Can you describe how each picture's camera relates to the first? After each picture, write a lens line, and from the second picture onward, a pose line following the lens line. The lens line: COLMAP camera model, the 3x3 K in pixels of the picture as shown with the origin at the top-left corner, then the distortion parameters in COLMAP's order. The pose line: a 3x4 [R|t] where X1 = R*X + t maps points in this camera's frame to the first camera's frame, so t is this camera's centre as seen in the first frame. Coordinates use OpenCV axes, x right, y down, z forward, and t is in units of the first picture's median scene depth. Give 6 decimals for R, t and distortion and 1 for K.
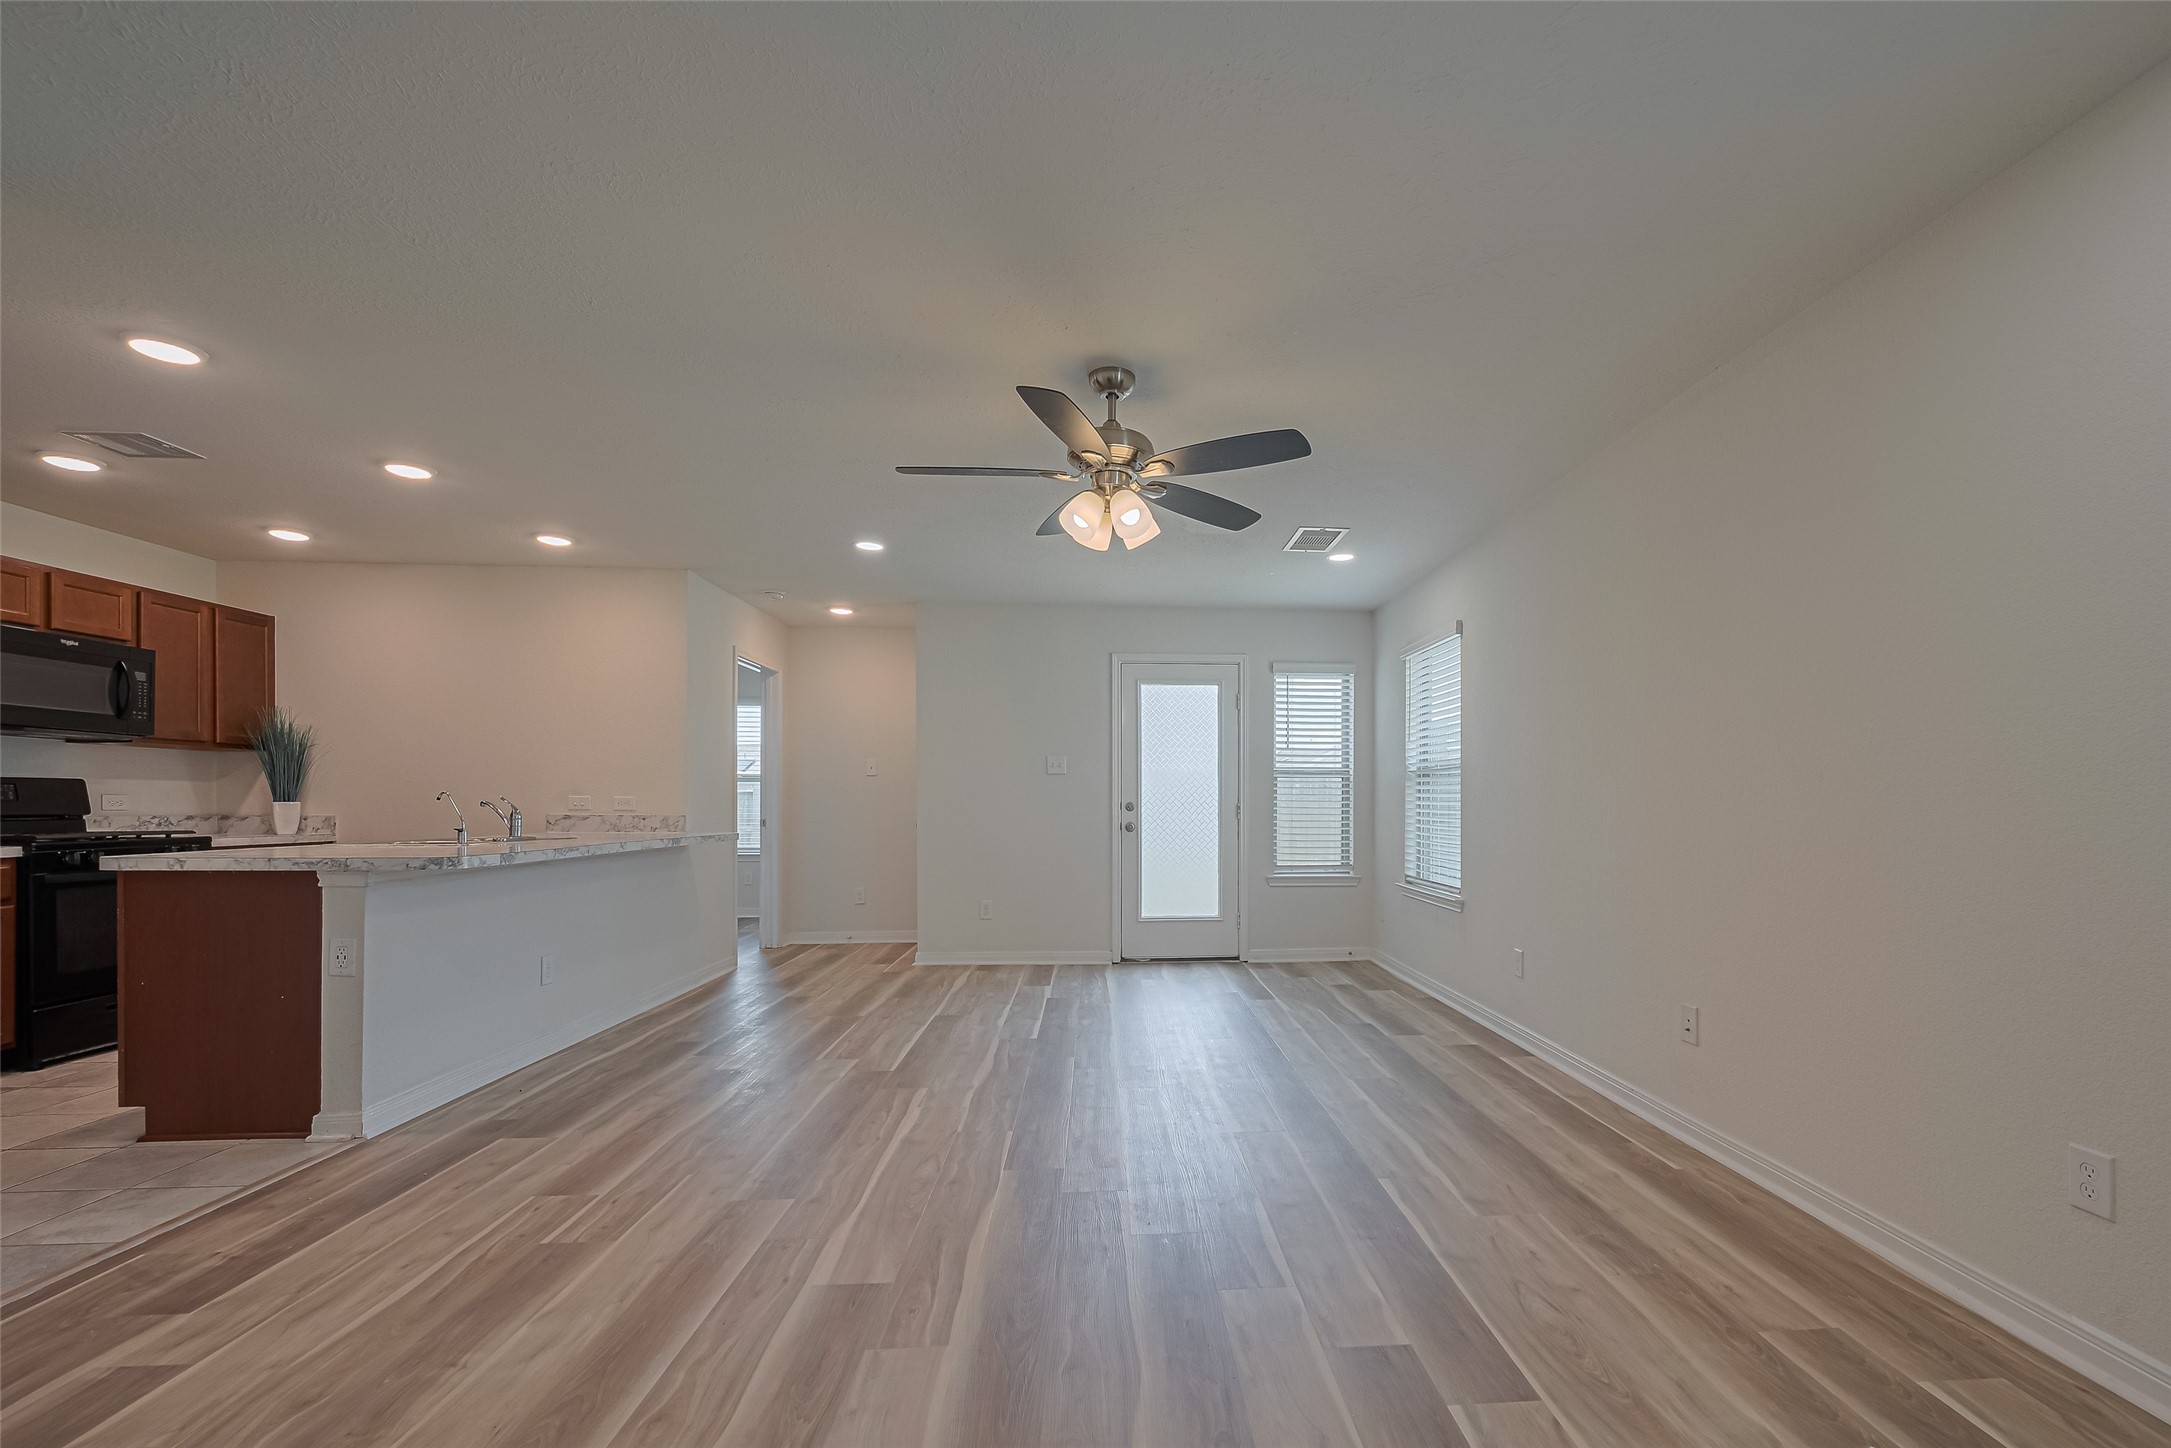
lens RADIAL K [[937.9, 0, 1147.5], [0, 937.9, 804.4], [0, 0, 1]] dist [-0.003974, -0.000429]
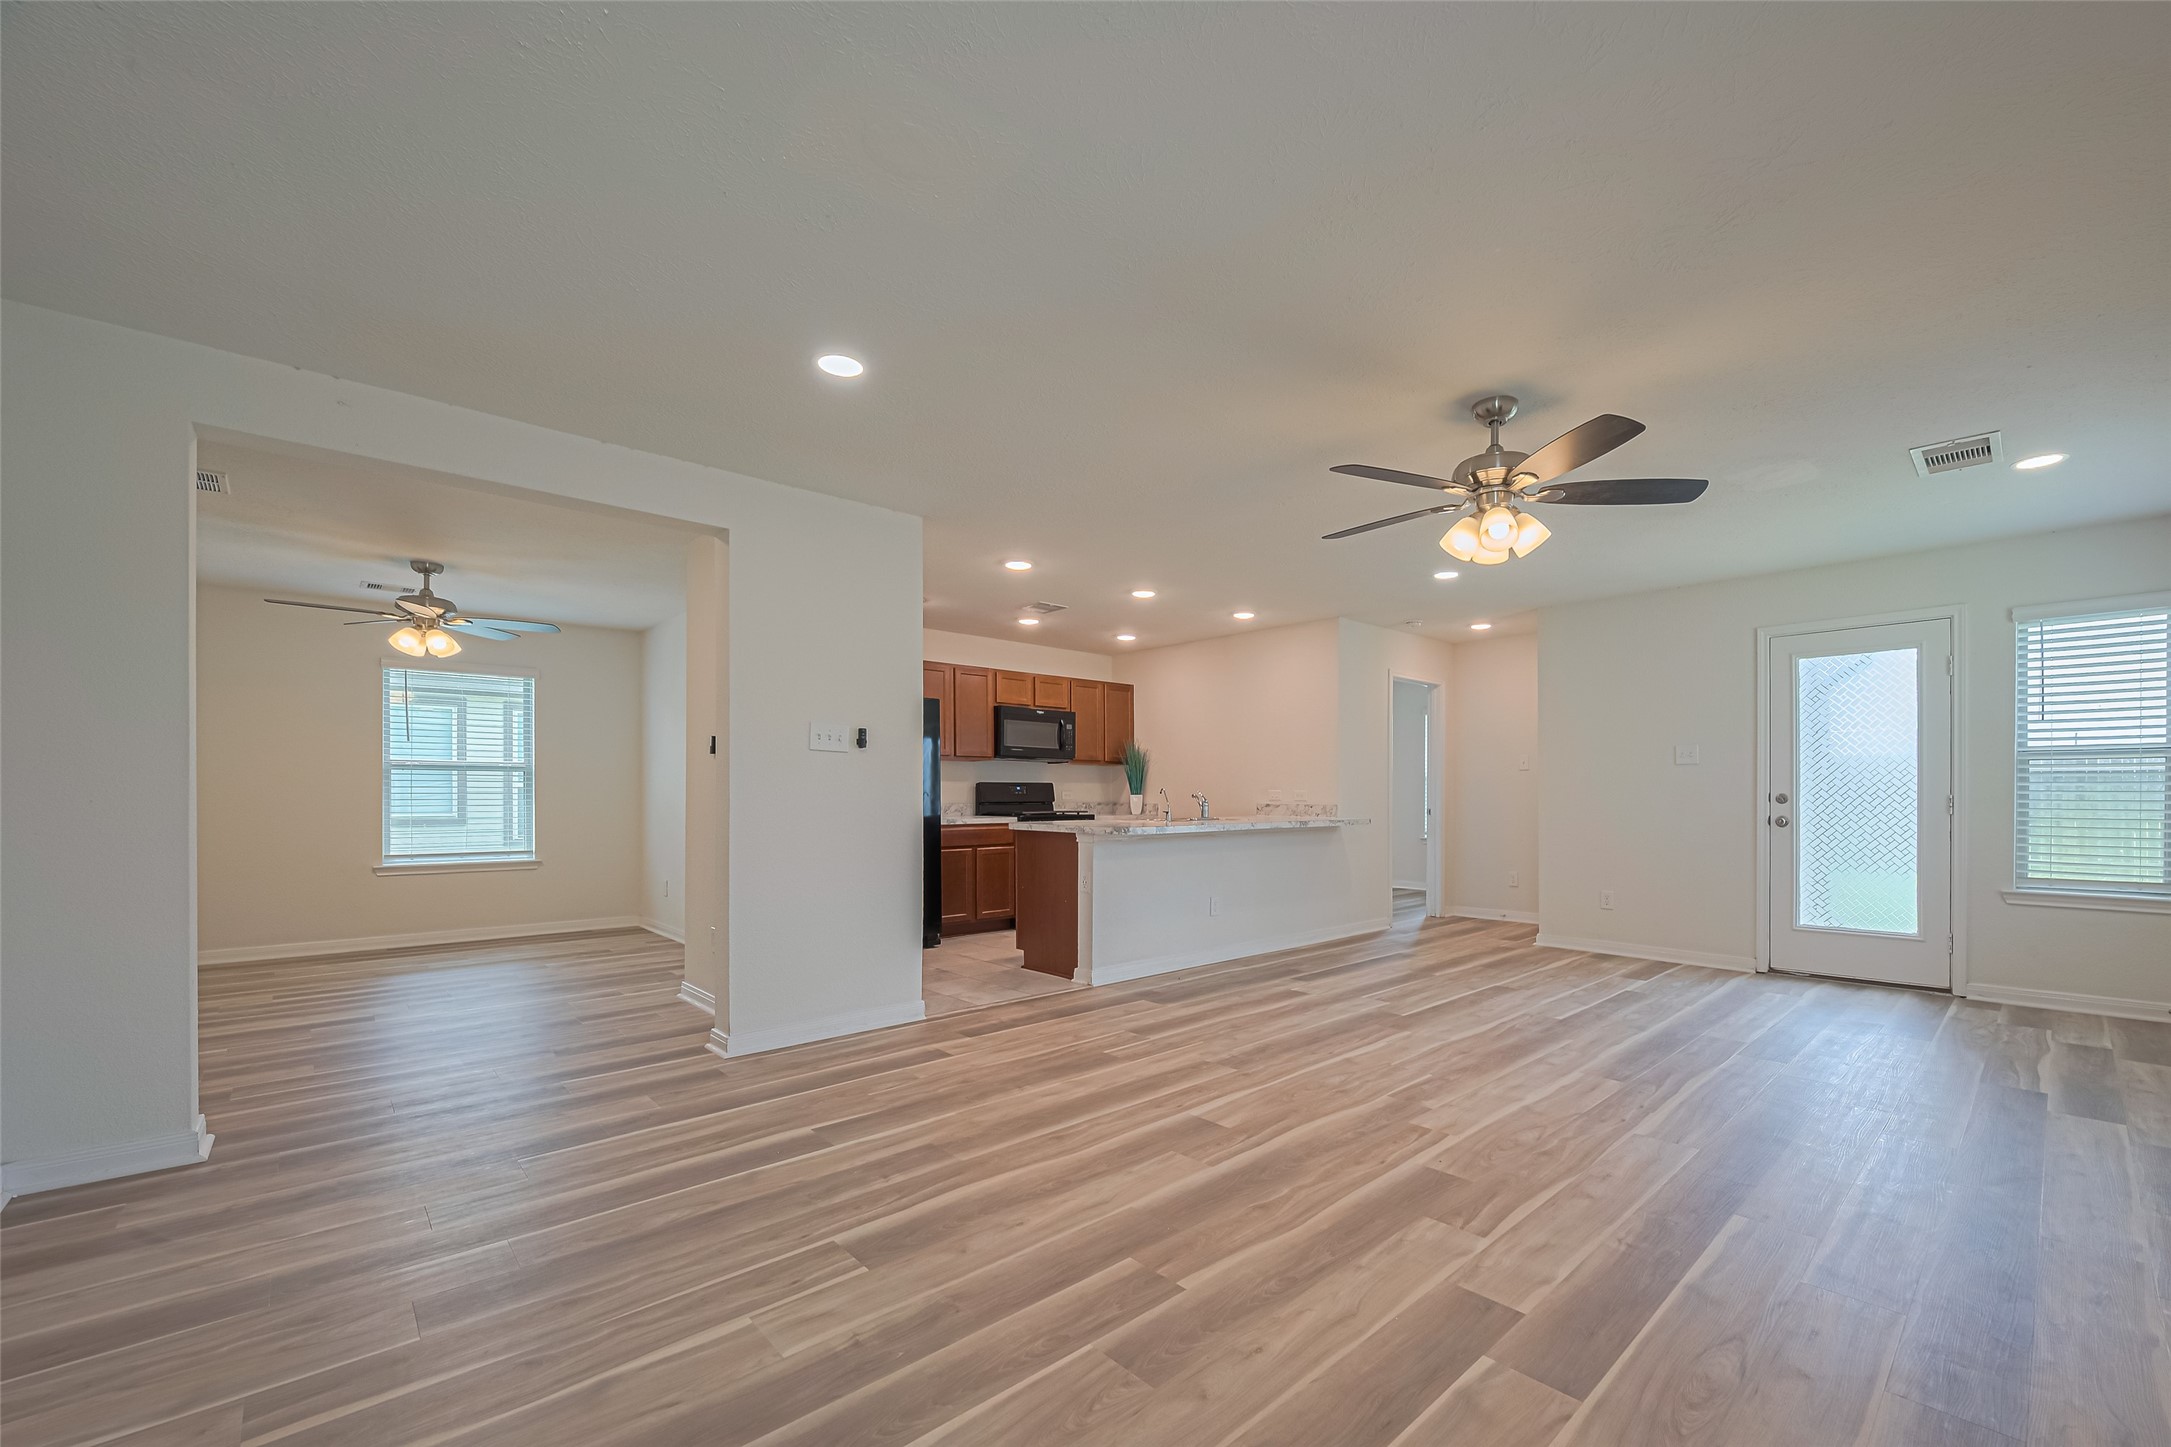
lens RADIAL K [[857.1, 0, 1141.3], [0, 857.1, 798.4], [0, 0, 1]] dist [-0.003828, -0.000252]
pose [[0.638593, 0.001297, -0.769543, 0.283084], [0.000024, 0.999999, 0.001705, 0.001161], [0.769544, -0.001107, 0.638592, 0.025519]]
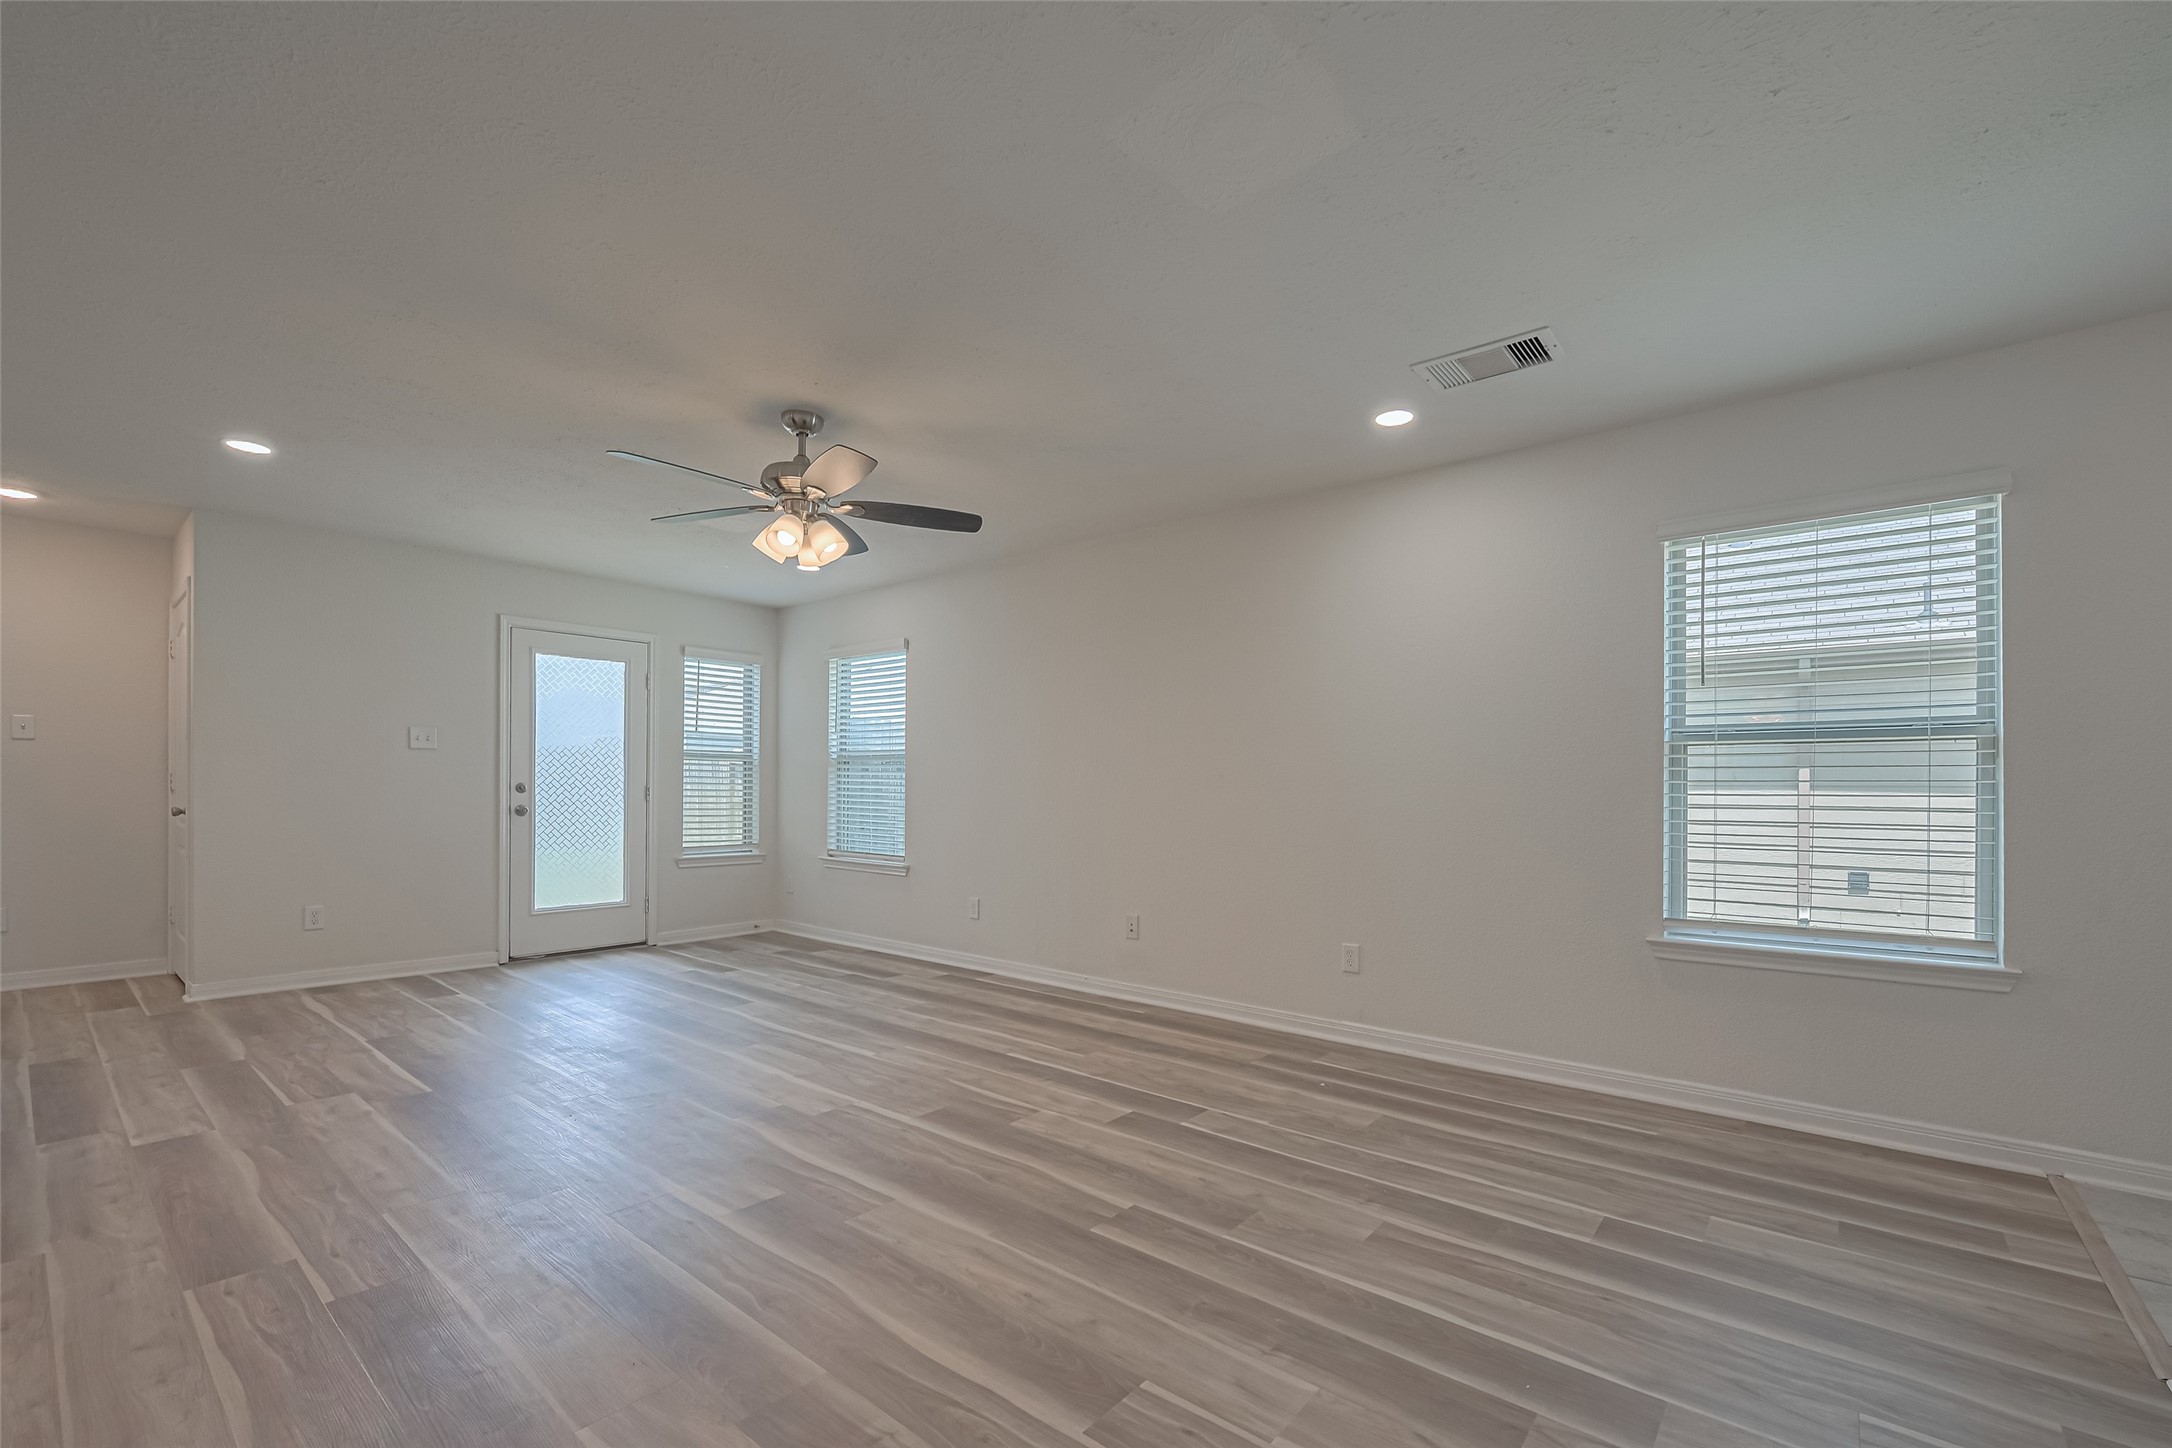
lens RADIAL K [[933.8, 0, 1138.0], [0, 933.8, 784.0], [0, 0, 1]] dist [-0.003045, -0.000210]
pose [[0.675262, 0.008520, 0.737529, -0.365338], [-0.006307, 0.999963, -0.005777, 0.000288], [-0.737551, -0.000751, 0.675291, -0.051367]]
